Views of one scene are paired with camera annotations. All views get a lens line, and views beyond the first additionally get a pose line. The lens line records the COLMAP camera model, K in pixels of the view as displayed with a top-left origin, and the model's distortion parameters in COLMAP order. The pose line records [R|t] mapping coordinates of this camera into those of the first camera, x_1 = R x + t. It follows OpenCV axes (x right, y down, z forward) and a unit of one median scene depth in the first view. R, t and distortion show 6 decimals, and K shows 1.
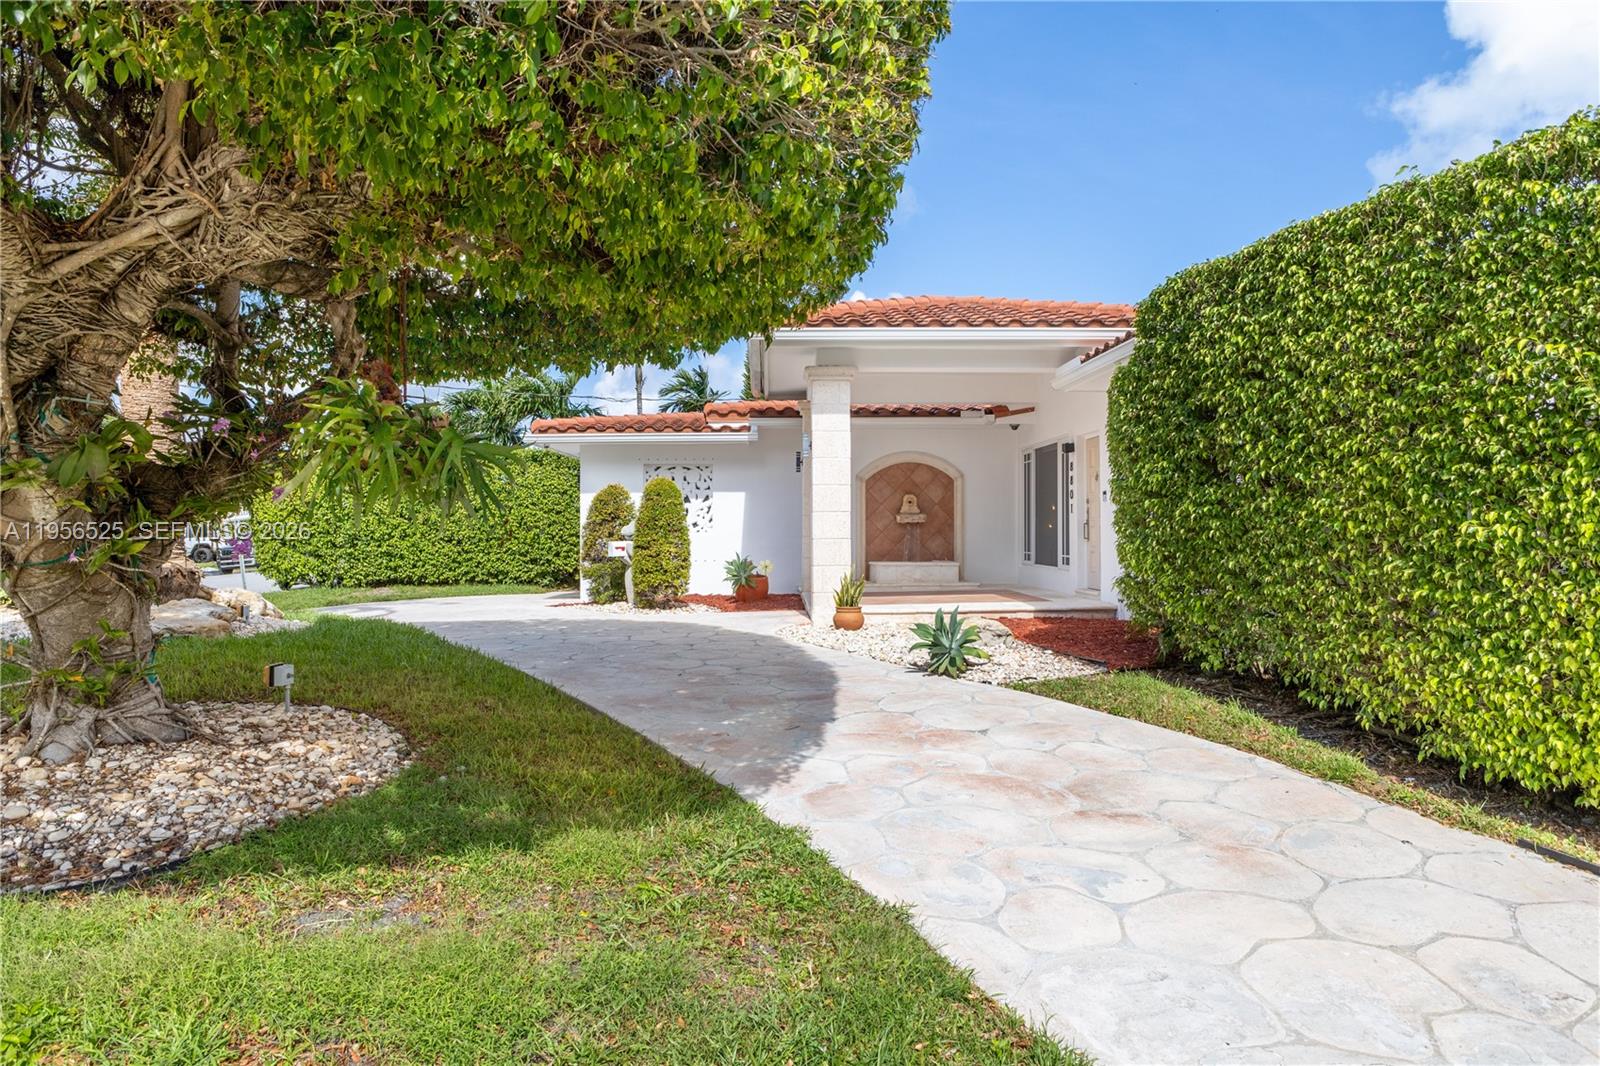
lens RADIAL K [[1054.2, 0, 800.0], [0, 1054.2, 533.0], [0, 0, 1]] dist [-0.003434, -0.001649]
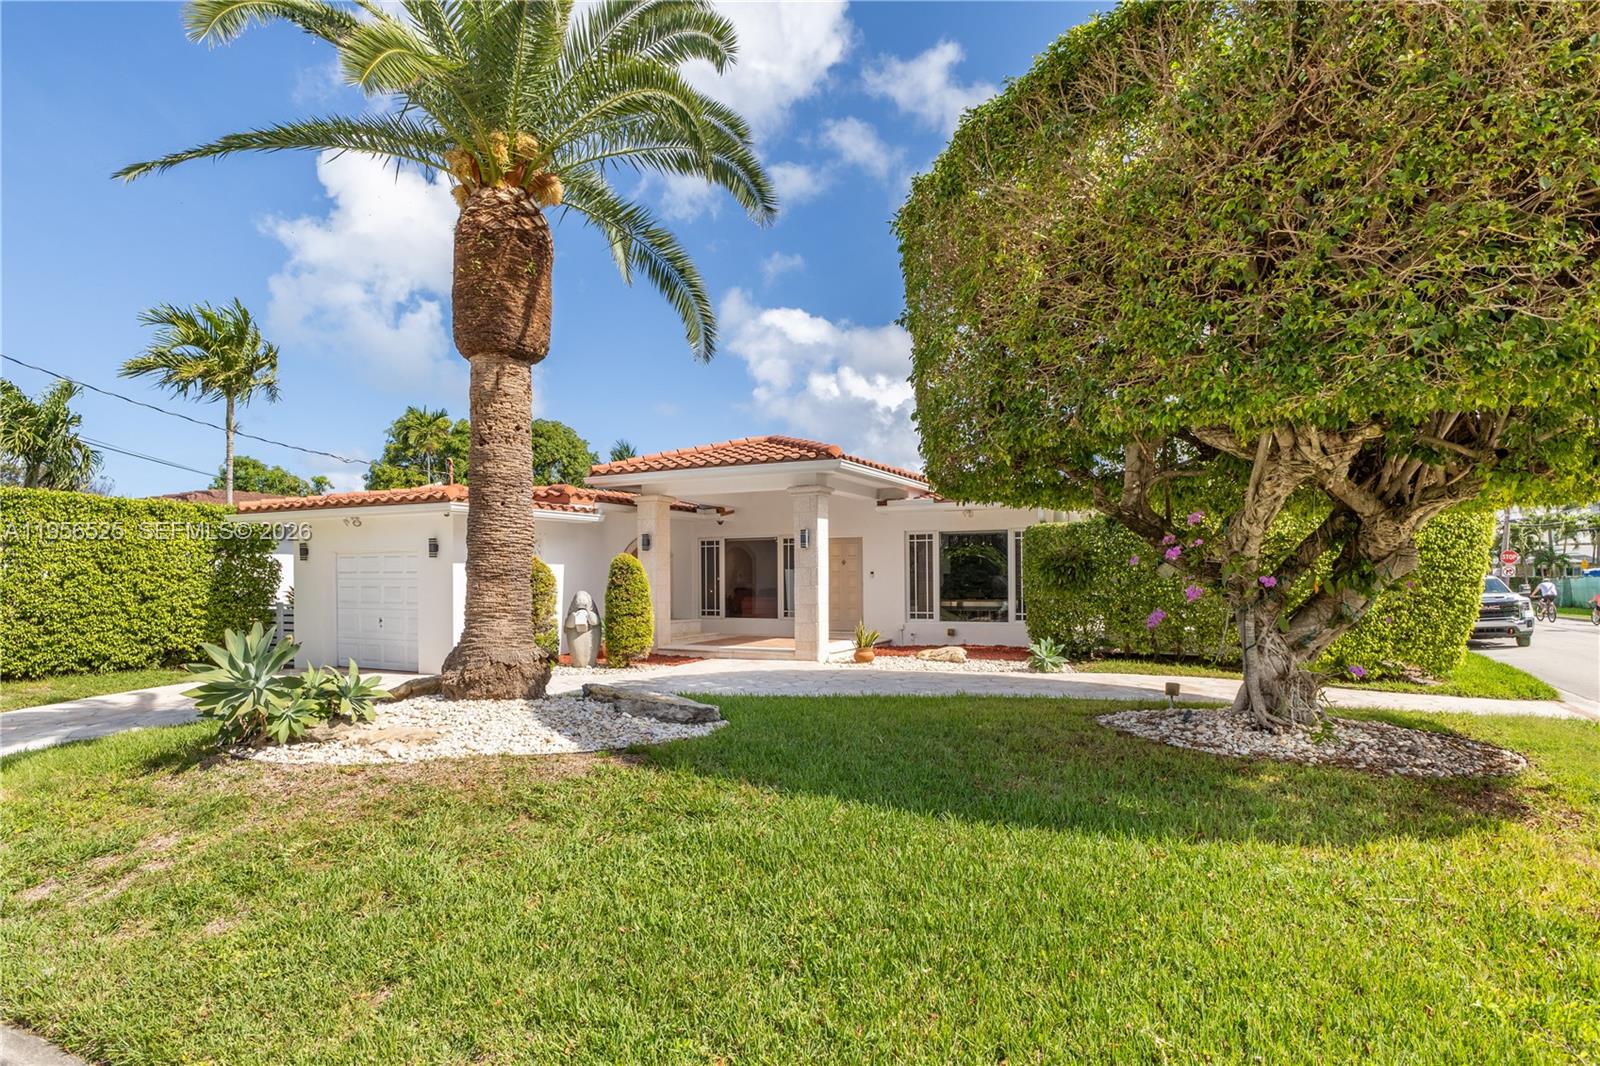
lens RADIAL K [[914.7, 0, 800.0], [0, 914.7, 533.0], [0, 0, 1]] dist [0.000007, -0.000123]
pose [[0.470104, 0.048475, 0.881279, -0.636533], [0.009368, 0.998160, -0.059901, -0.007941], [-0.882561, 0.036415, 0.468785, 0.238079]]
